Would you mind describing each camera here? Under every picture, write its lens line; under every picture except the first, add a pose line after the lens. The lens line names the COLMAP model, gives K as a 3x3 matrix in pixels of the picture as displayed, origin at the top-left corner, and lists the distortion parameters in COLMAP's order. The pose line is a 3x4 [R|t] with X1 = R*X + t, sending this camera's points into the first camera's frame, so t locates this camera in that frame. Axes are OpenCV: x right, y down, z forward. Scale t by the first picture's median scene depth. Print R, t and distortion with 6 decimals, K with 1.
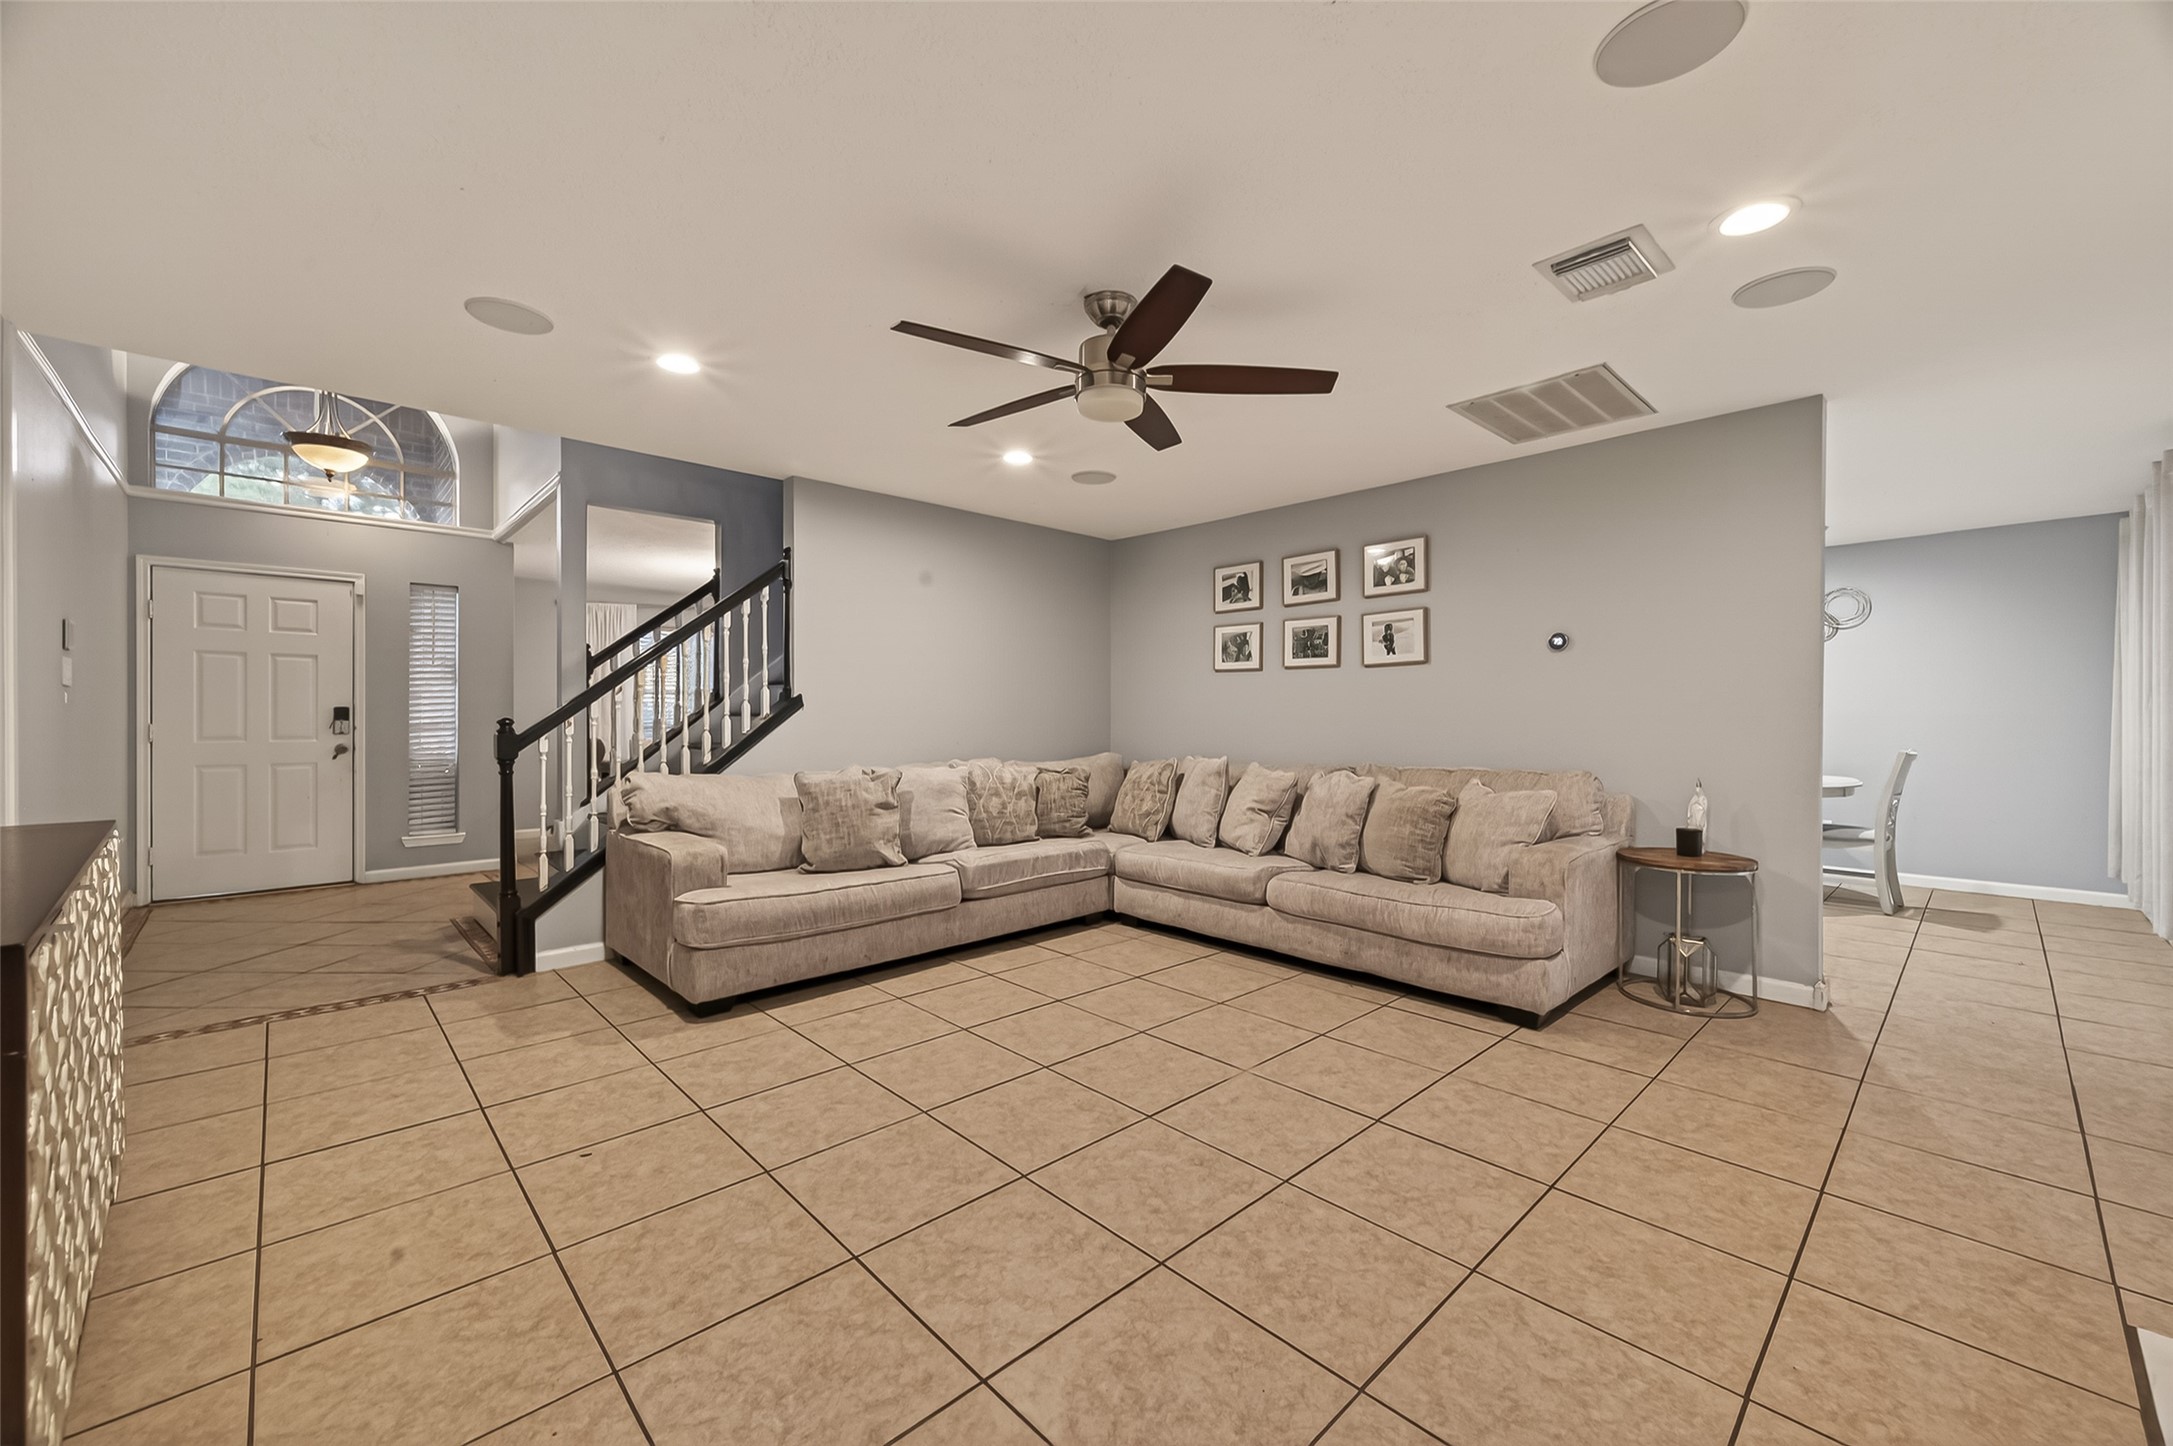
lens RADIAL K [[849.4, 0, 1089.2], [0, 849.4, 721.1], [0, 0, 1]] dist [0.003470, -0.000129]
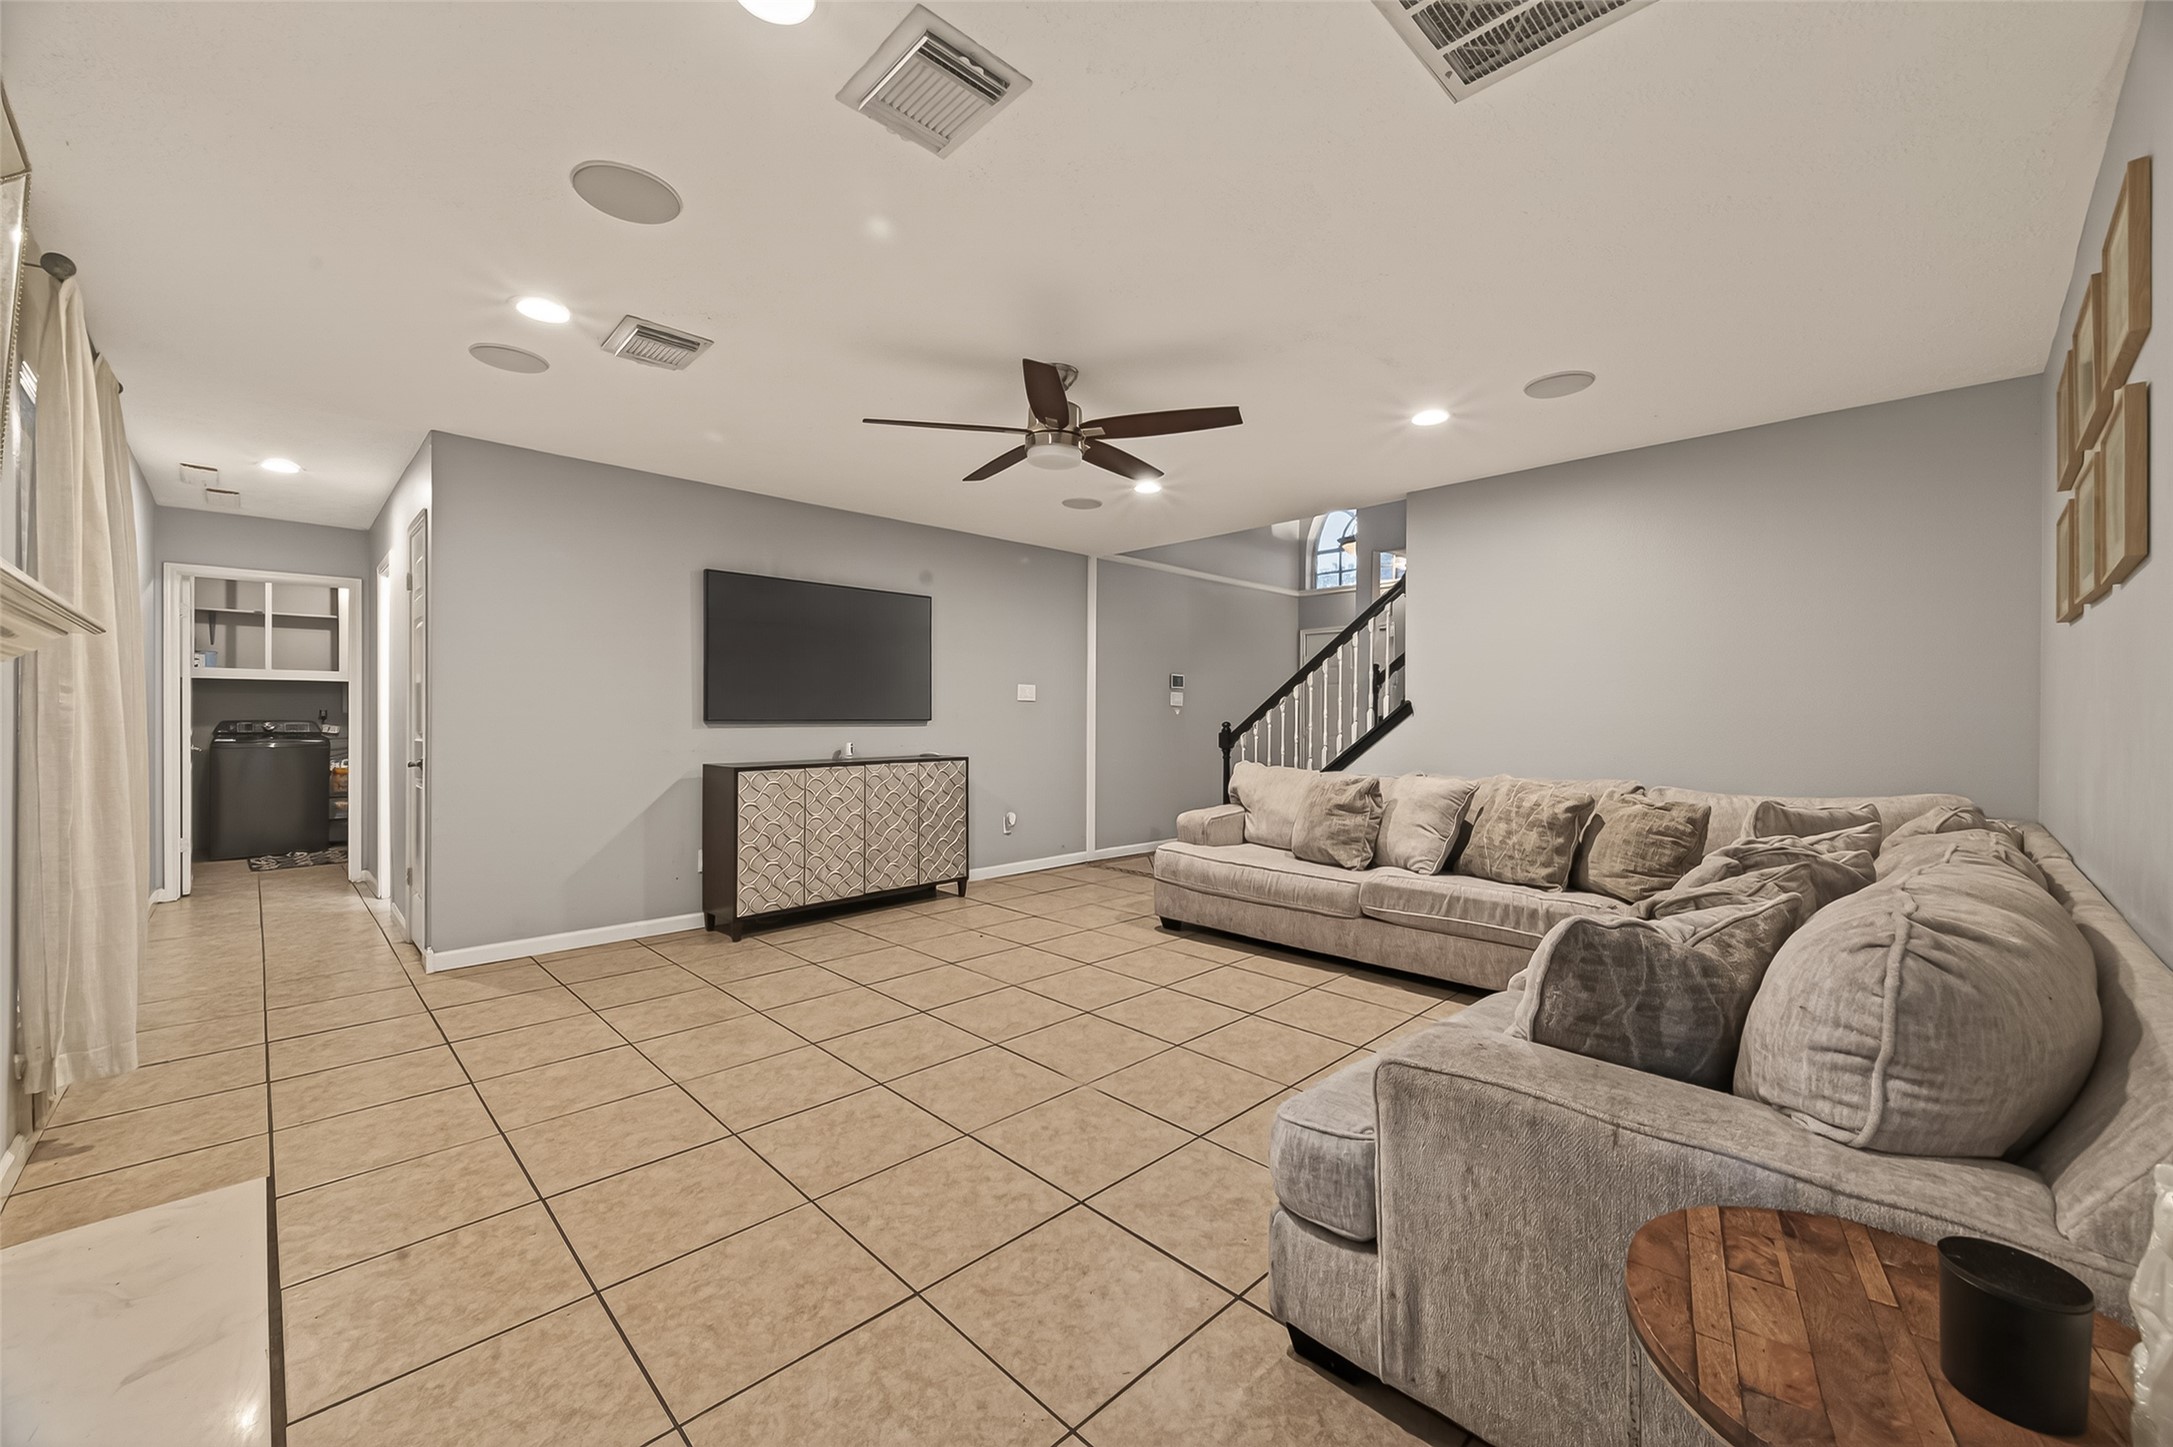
lens RADIAL K [[850.1, 0, 1082.6], [0, 850.1, 714.5], [0, 0, 1]] dist [0.003837, 0.000175]
pose [[0.016895, -0.006198, -0.999838, 1.237241], [-0.015665, 0.999856, -0.006462, -0.002492], [0.999735, 0.015772, 0.016796, 1.045894]]
